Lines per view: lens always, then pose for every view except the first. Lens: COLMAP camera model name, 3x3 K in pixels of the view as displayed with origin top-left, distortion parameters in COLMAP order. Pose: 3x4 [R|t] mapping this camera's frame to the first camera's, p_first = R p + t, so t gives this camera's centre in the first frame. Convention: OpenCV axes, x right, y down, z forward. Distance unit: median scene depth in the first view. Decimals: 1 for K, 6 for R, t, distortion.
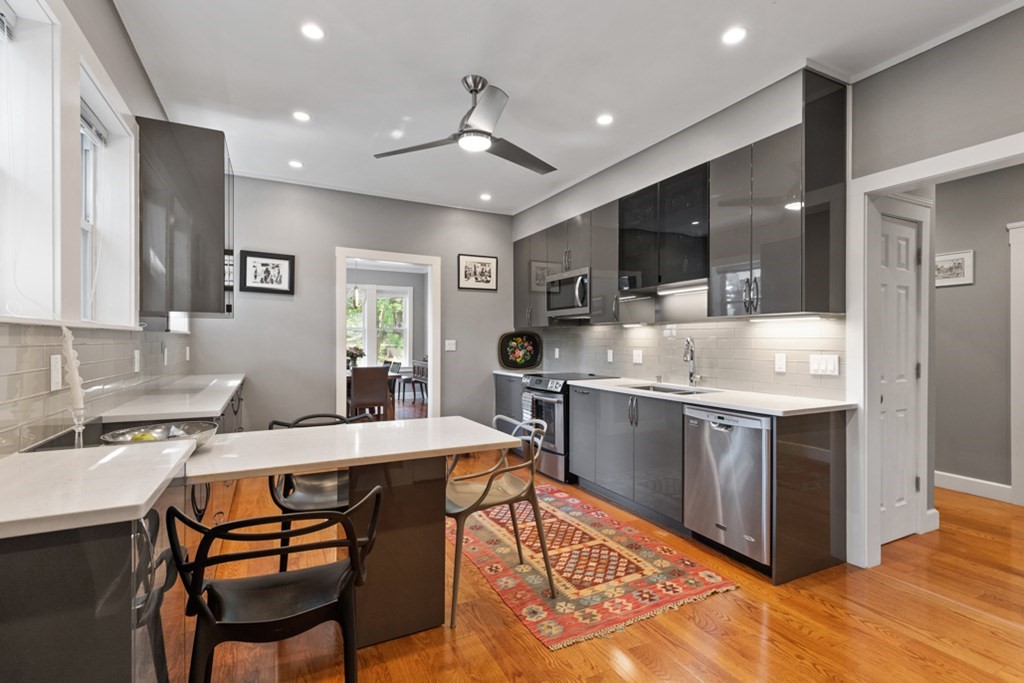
lens RADIAL K [[482.6, 0, 523.1], [0, 482.6, 344.6], [0, 0, 1]] dist [0.009298, -0.001279]
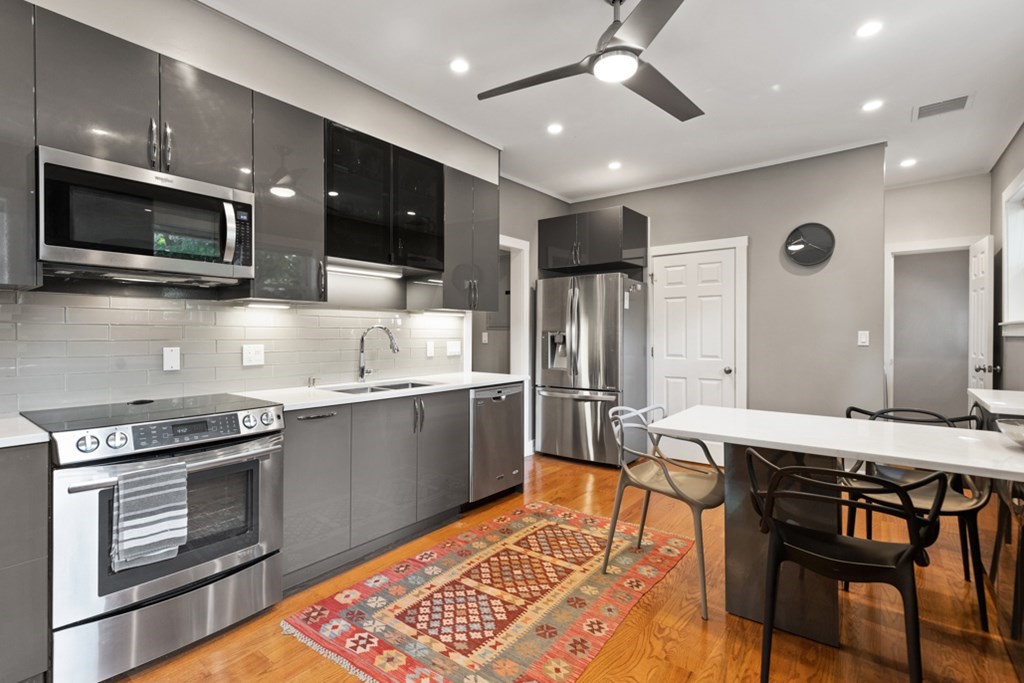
lens RADIAL K [[482.6, 0, 495.1], [0, 482.6, 337.9], [0, 0, 1]] dist [0.009298, -0.001279]
pose [[-0.402625, -0.008756, 0.915323, -0.582475], [0.007938, 0.999883, 0.013057, -0.004002], [-0.915331, 0.012523, -0.402508, 1.199486]]
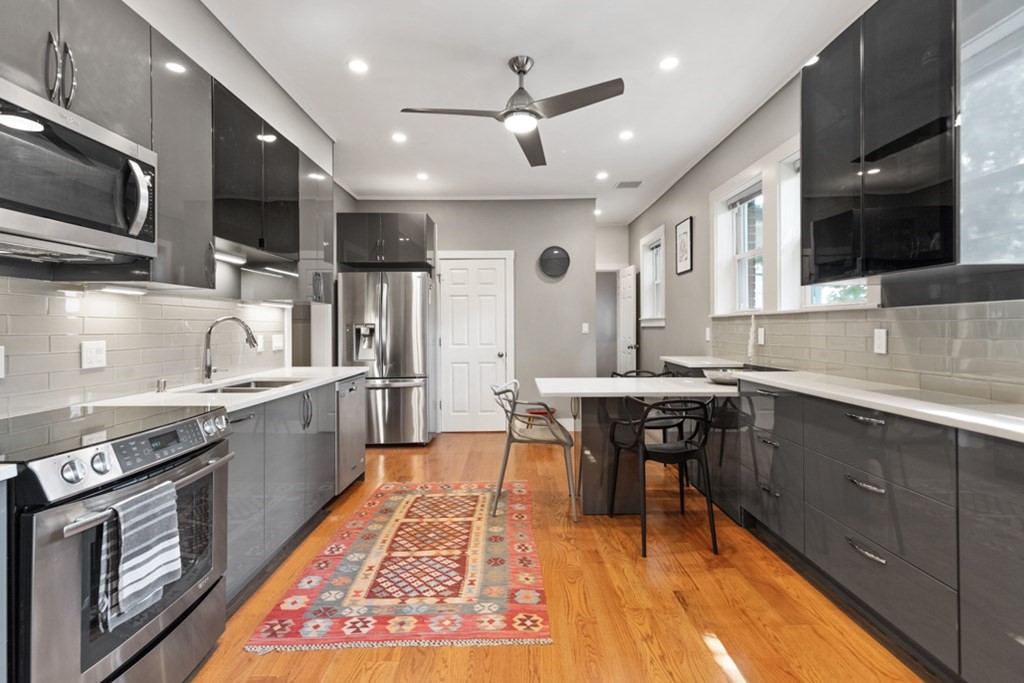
lens RADIAL K [[482.6, 0, 510.1], [0, 482.6, 331.3], [0, 0, 1]] dist [0.009298, -0.001279]
pose [[-0.885820, -0.000559, 0.464028, -0.438723], [0.008781, 0.999800, 0.017968, -0.003916], [-0.463946, 0.019992, -0.885638, 1.534947]]
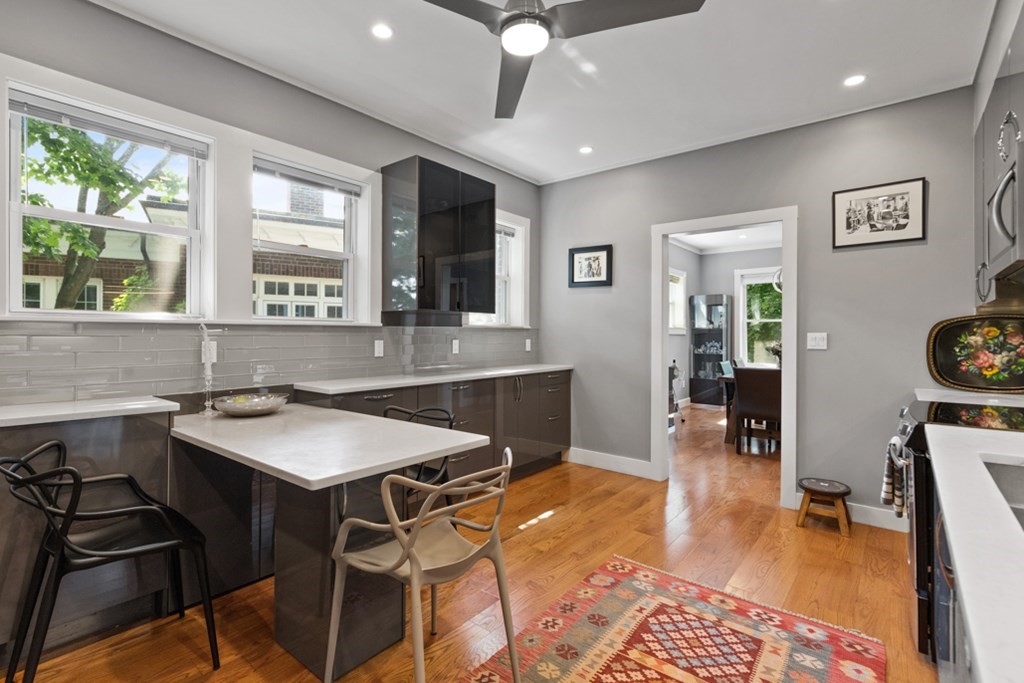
lens RADIAL K [[482.6, 0, 505.5], [0, 482.6, 337.0], [0, 0, 1]] dist [0.009298, -0.001279]
pose [[0.393701, 0.001389, -0.919237, 0.413922], [-0.008573, 0.999961, -0.002161, 0.001667], [0.919198, 0.008732, 0.393698, 0.576905]]
